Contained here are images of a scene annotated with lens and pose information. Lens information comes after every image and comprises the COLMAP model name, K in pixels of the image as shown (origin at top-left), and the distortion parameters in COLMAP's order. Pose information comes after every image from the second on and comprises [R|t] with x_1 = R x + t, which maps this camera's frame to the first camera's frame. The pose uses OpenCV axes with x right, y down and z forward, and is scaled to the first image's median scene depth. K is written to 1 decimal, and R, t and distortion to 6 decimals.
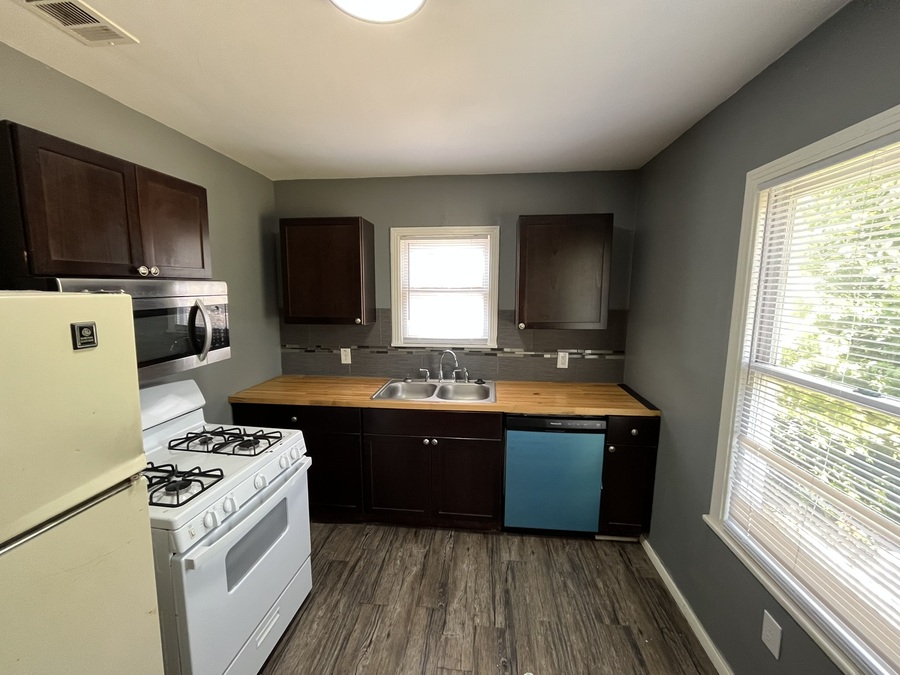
lens RADIAL K [[369.8, 0, 446.0], [0, 369.8, 336.4], [0, 0, 1]] dist [-0.003639, 0.000016]
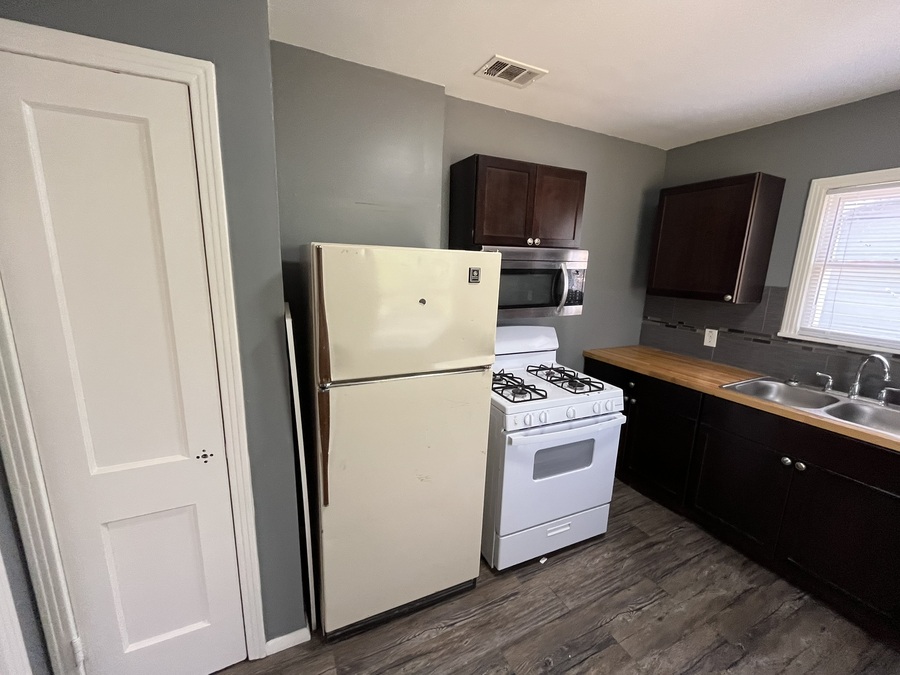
lens RADIAL K [[369.8, 0, 446.0], [0, 369.8, 336.4], [0, 0, 1]] dist [-0.003639, 0.000016]
pose [[0.532806, 0.178881, -0.827115, 0.190578], [-0.132948, 0.982960, 0.126943, 0.033537], [0.835729, 0.042327, 0.547509, -0.023621]]
